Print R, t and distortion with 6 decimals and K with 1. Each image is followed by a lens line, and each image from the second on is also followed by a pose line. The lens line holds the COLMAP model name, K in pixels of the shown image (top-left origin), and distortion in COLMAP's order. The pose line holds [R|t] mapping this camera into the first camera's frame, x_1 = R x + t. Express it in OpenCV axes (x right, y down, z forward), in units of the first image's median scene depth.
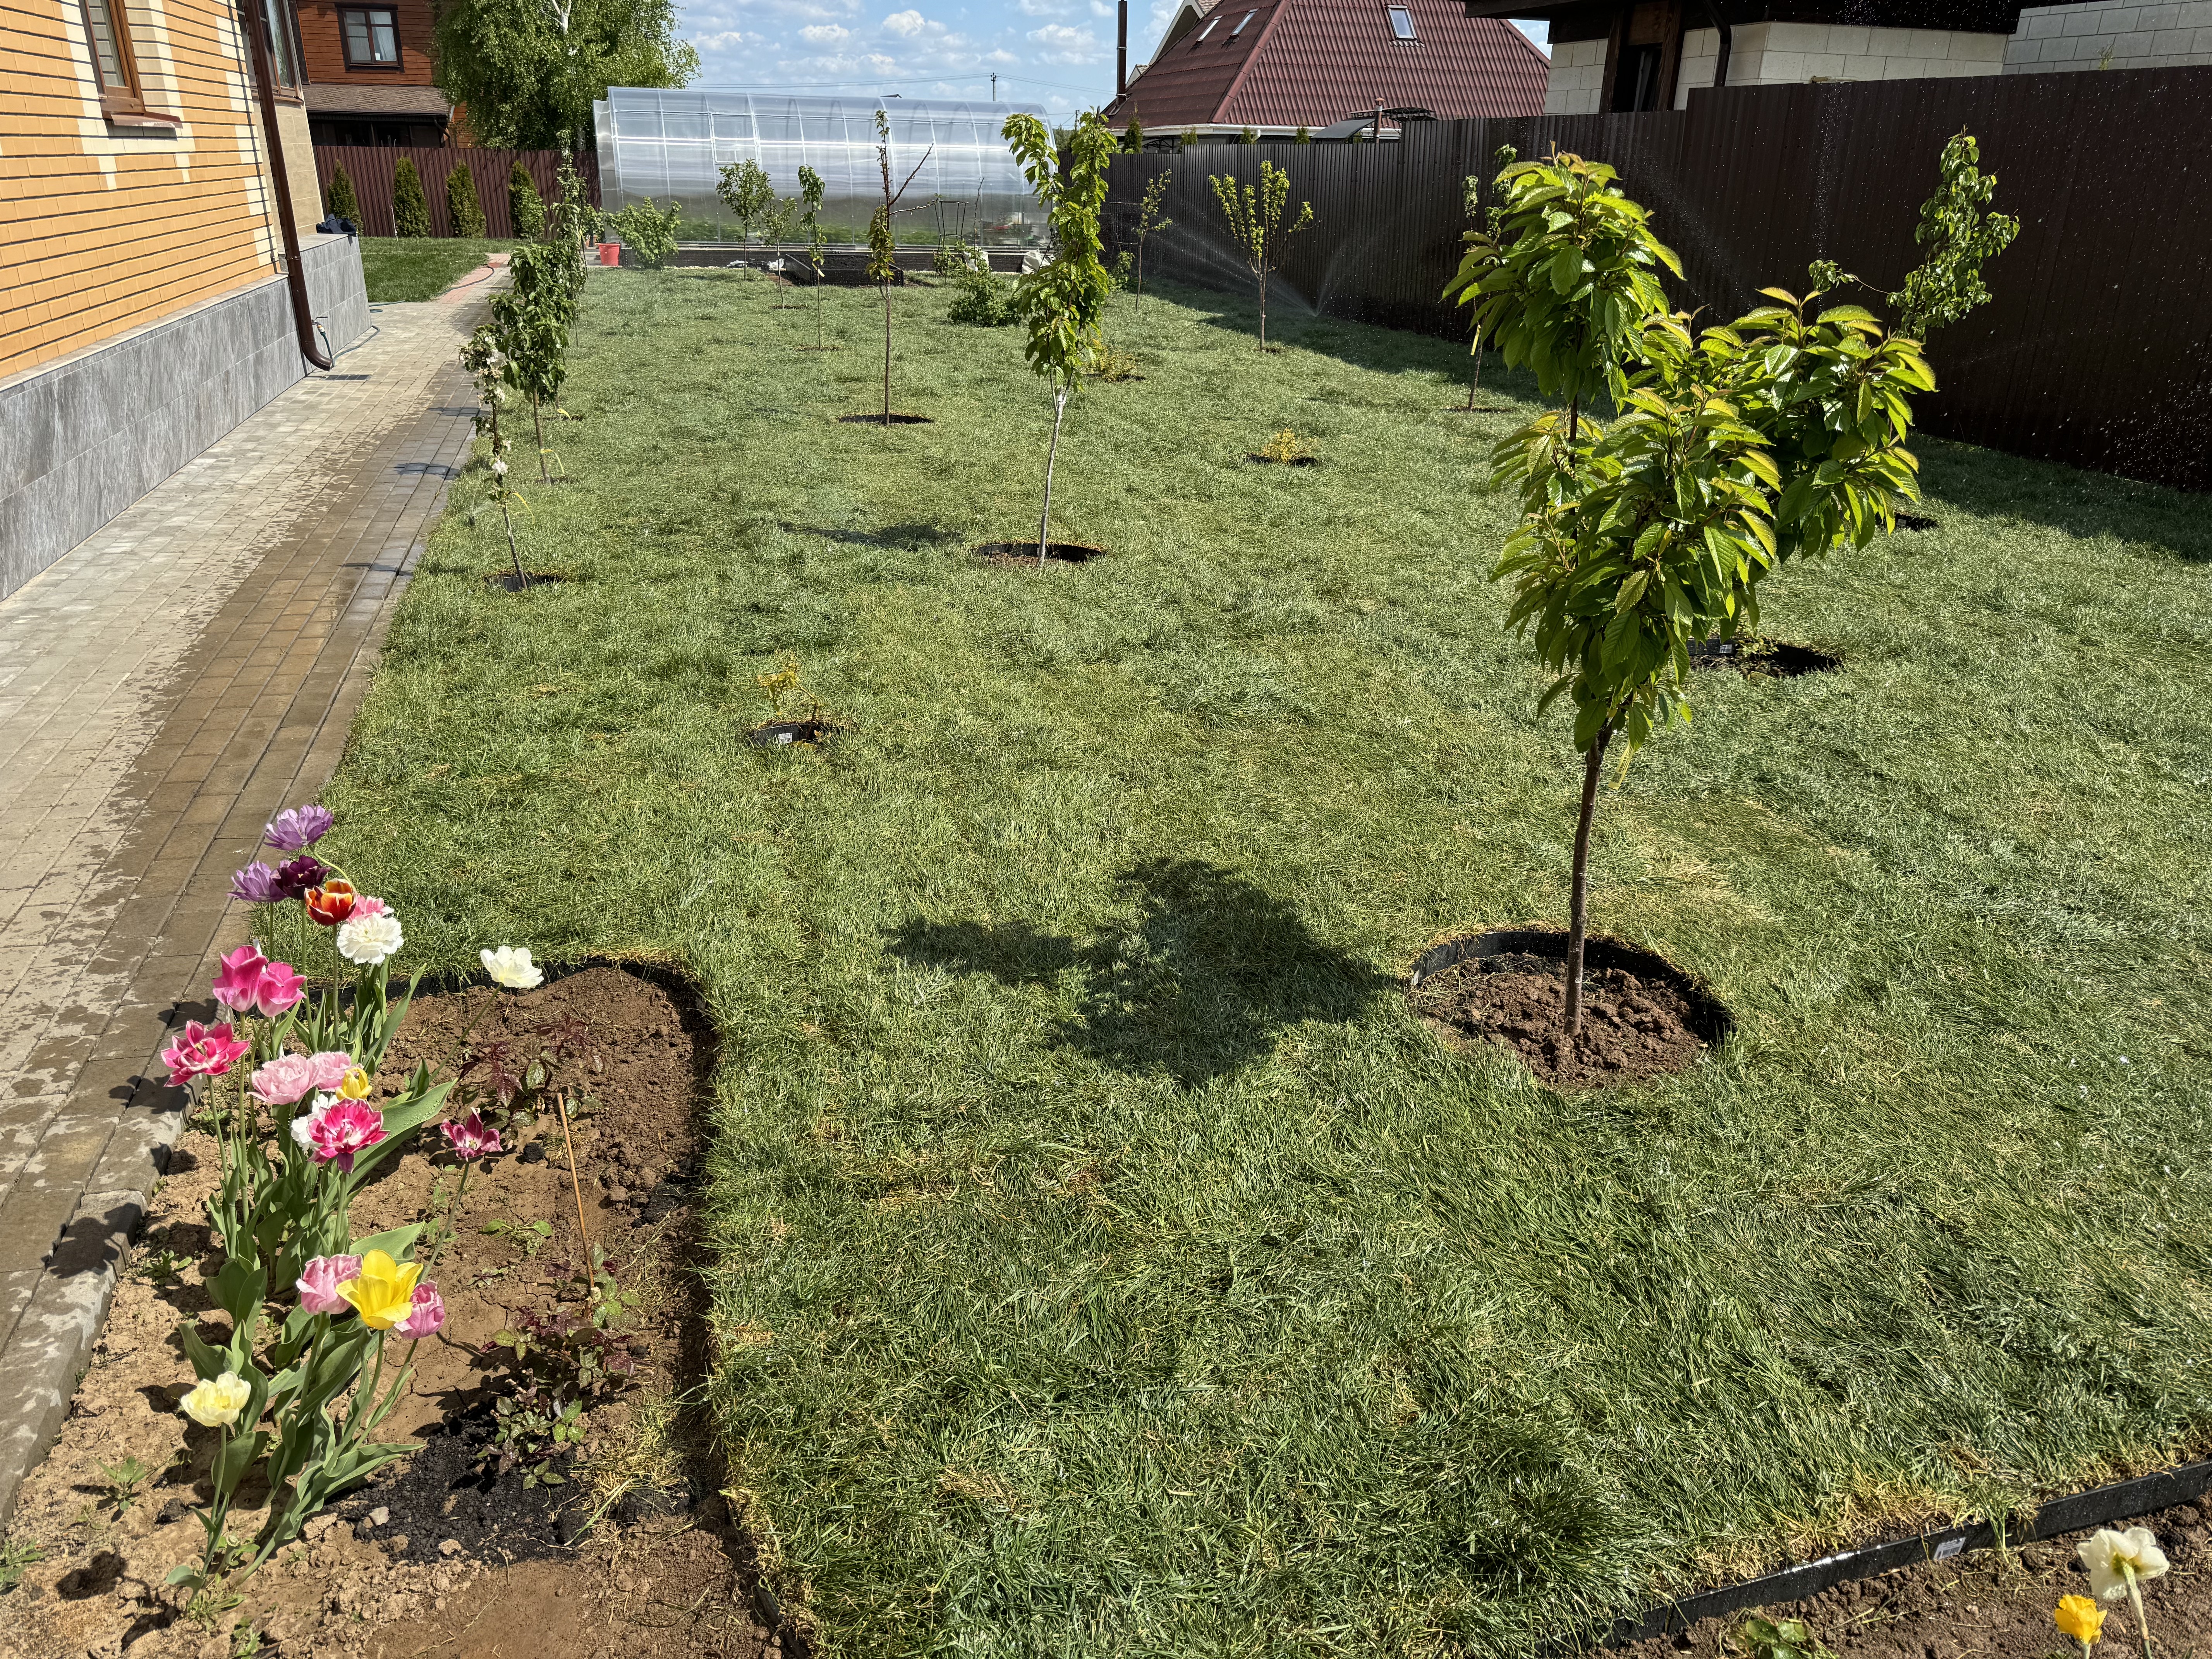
lens RADIAL K [[1587.3, 0, 1092.0], [0, 1587.3, 829.4], [0, 0, 1]] dist [-0.023165, 0.045536]
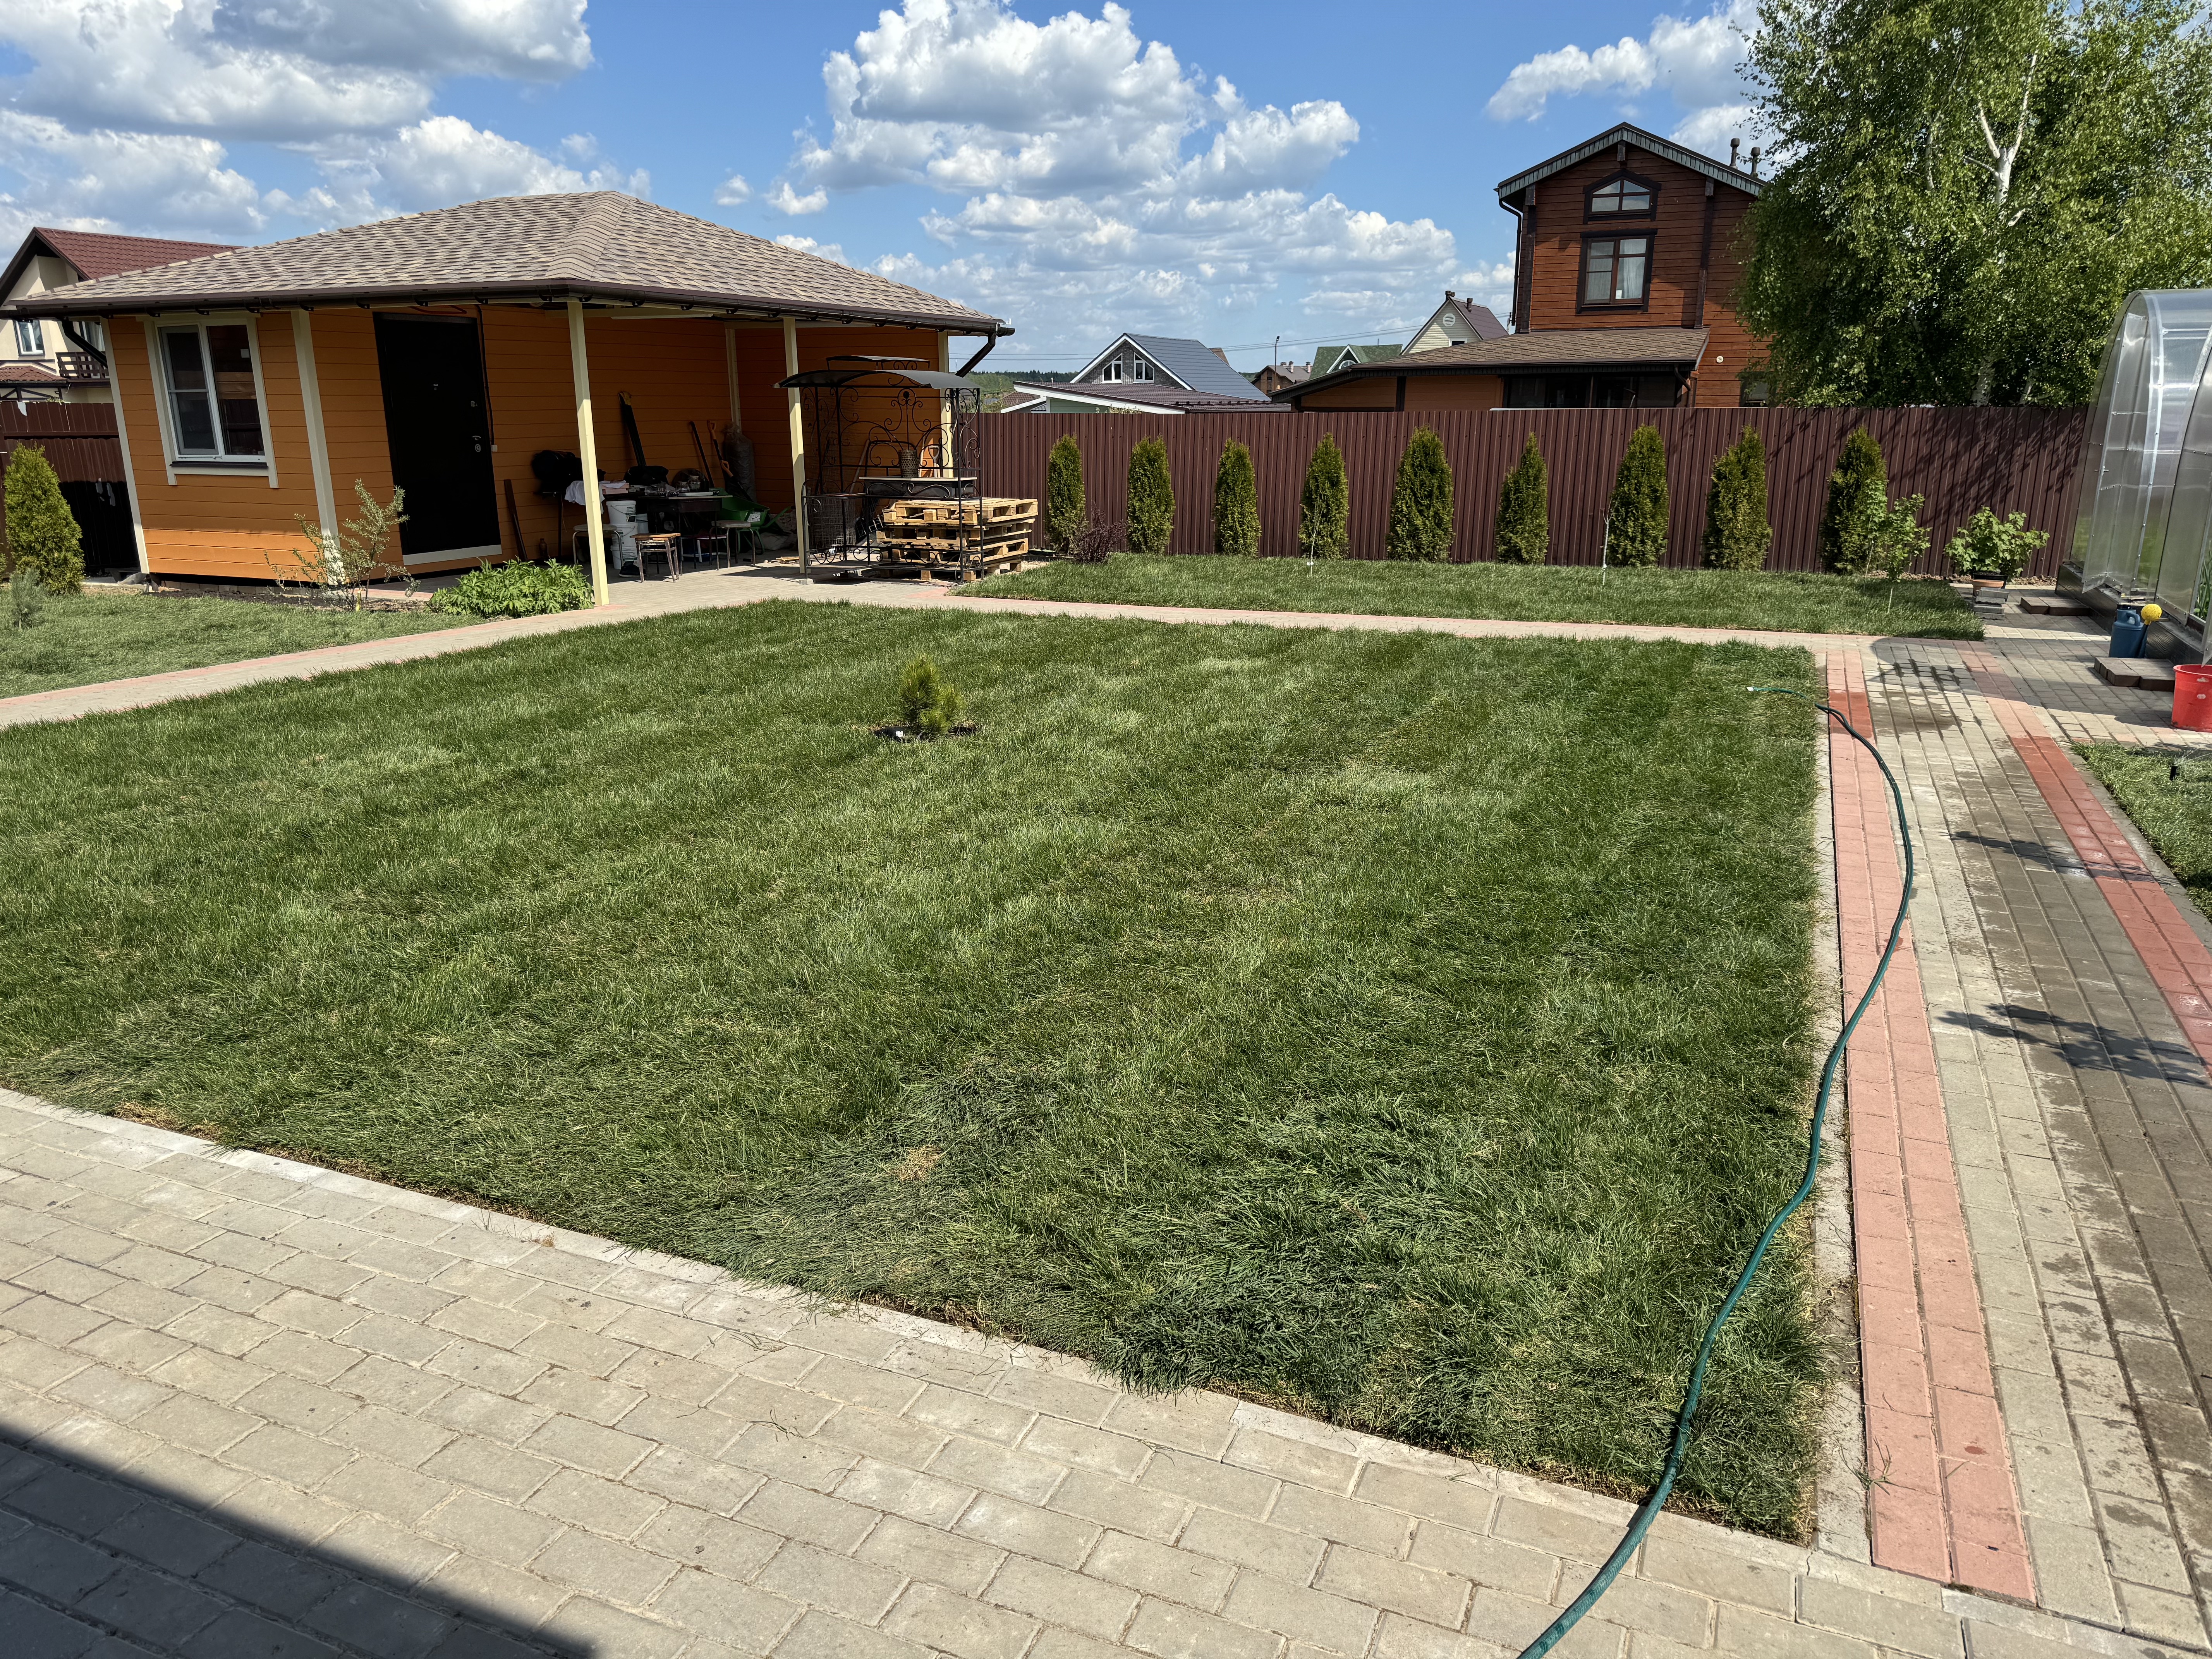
lens RADIAL K [[1587.3, 0, 1092.0], [0, 1587.3, 829.4], [0, 0, 1]] dist [-0.023165, 0.045536]
pose [[0.774336, 0.146590, -0.615561, -0.137482], [-0.232129, 0.970782, -0.060821, -0.128546], [0.588659, 0.189985, 0.785739, 0.294562]]
